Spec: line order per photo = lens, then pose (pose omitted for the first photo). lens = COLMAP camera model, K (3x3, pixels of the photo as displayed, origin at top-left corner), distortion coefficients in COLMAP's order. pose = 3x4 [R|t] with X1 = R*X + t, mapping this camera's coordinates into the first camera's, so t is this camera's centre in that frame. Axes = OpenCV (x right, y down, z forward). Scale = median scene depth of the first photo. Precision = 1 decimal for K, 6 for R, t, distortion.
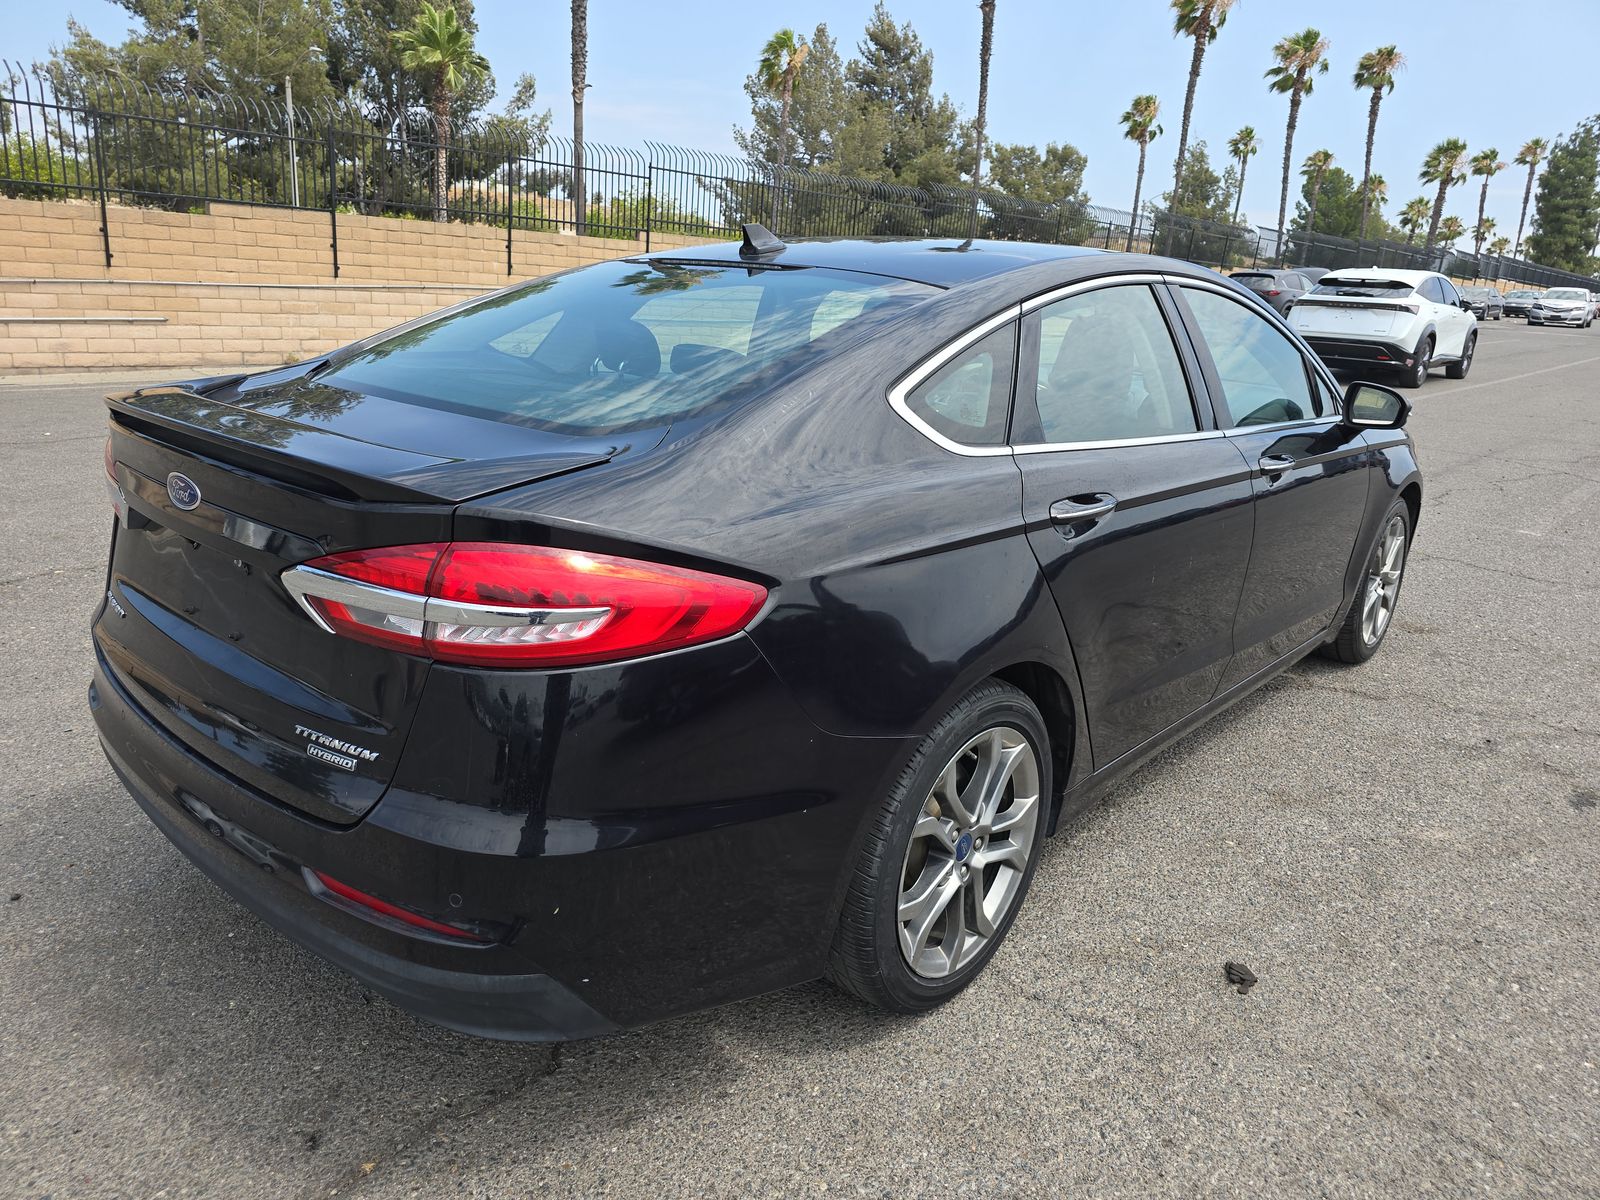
lens RADIAL K [[1047.8, 0, 821.6], [0, 1047.8, 597.6], [0, 0, 1]] dist [-0.011467, -0.004286]
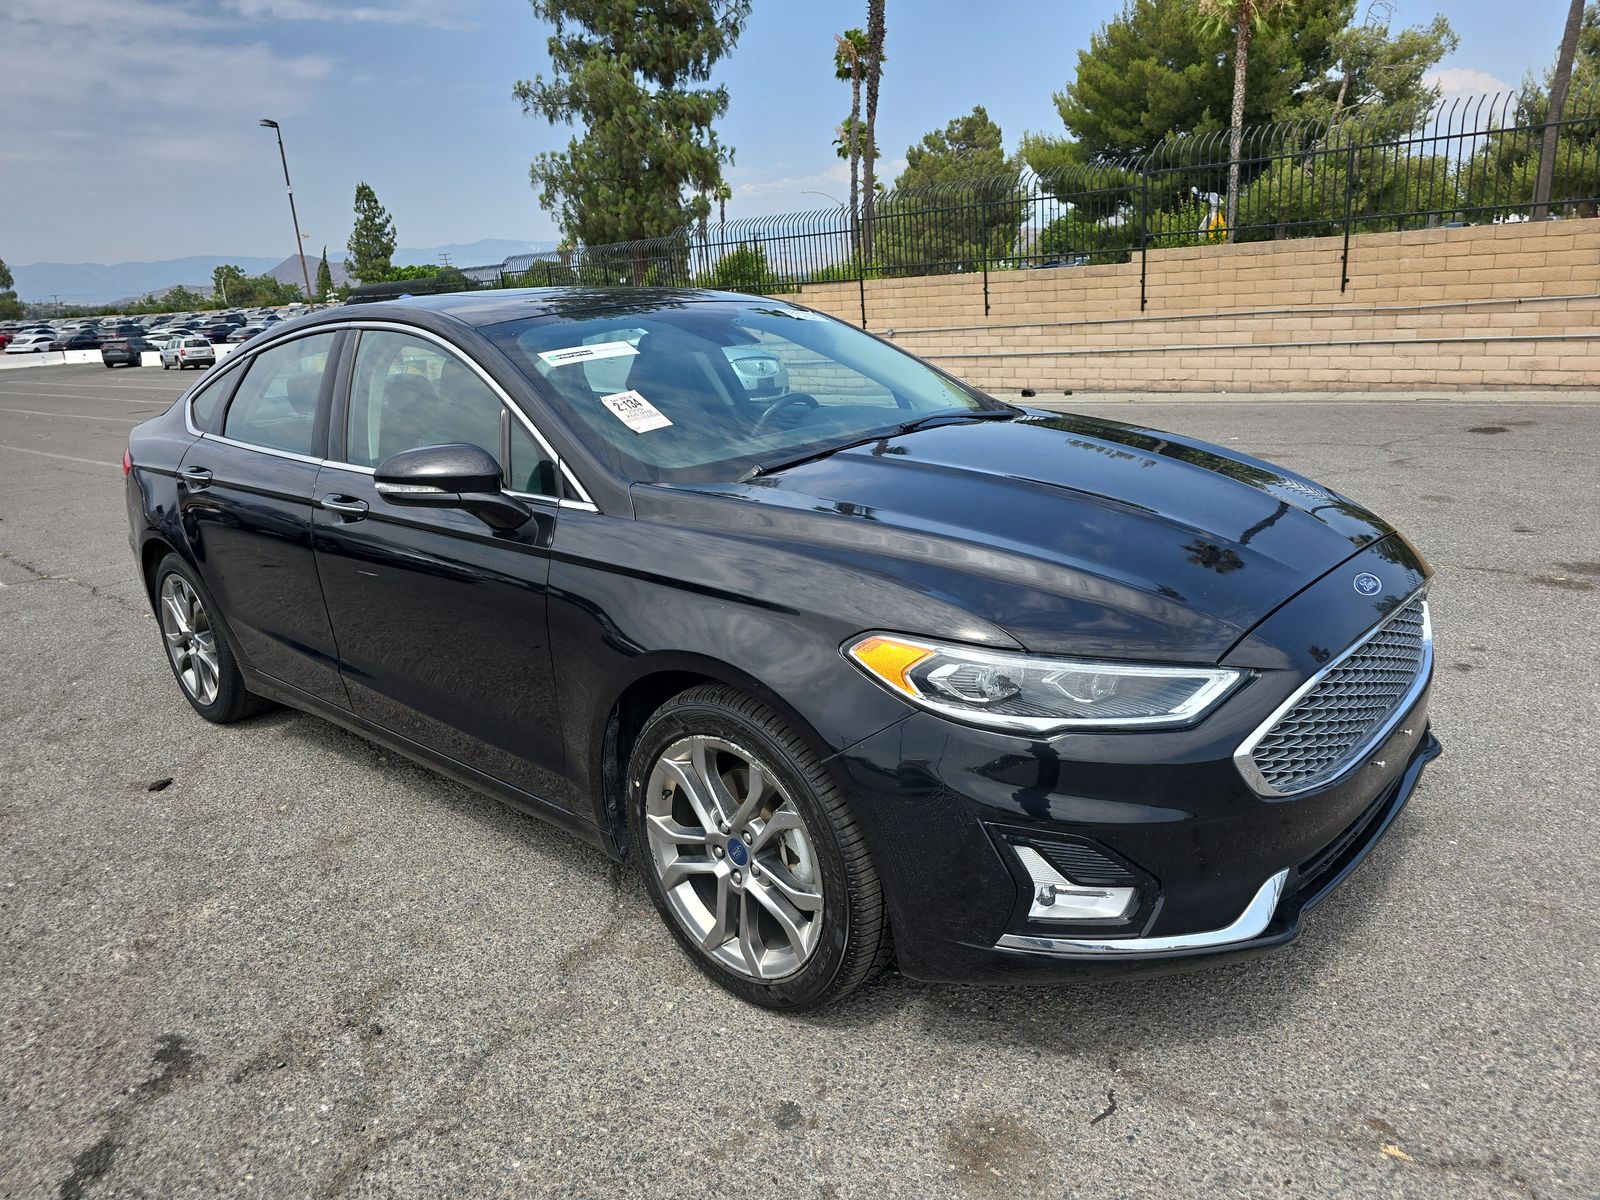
lens RADIAL K [[1057.4, 0, 798.6], [0, 1057.4, 592.5], [0, 0, 1]] dist [0.040349, -0.042468]
pose [[0.007224, 0.210198, -0.977632, 0.227367], [-0.228925, 0.952041, 0.203004, -0.056403], [0.973417, 0.222338, 0.054997, 0.216074]]
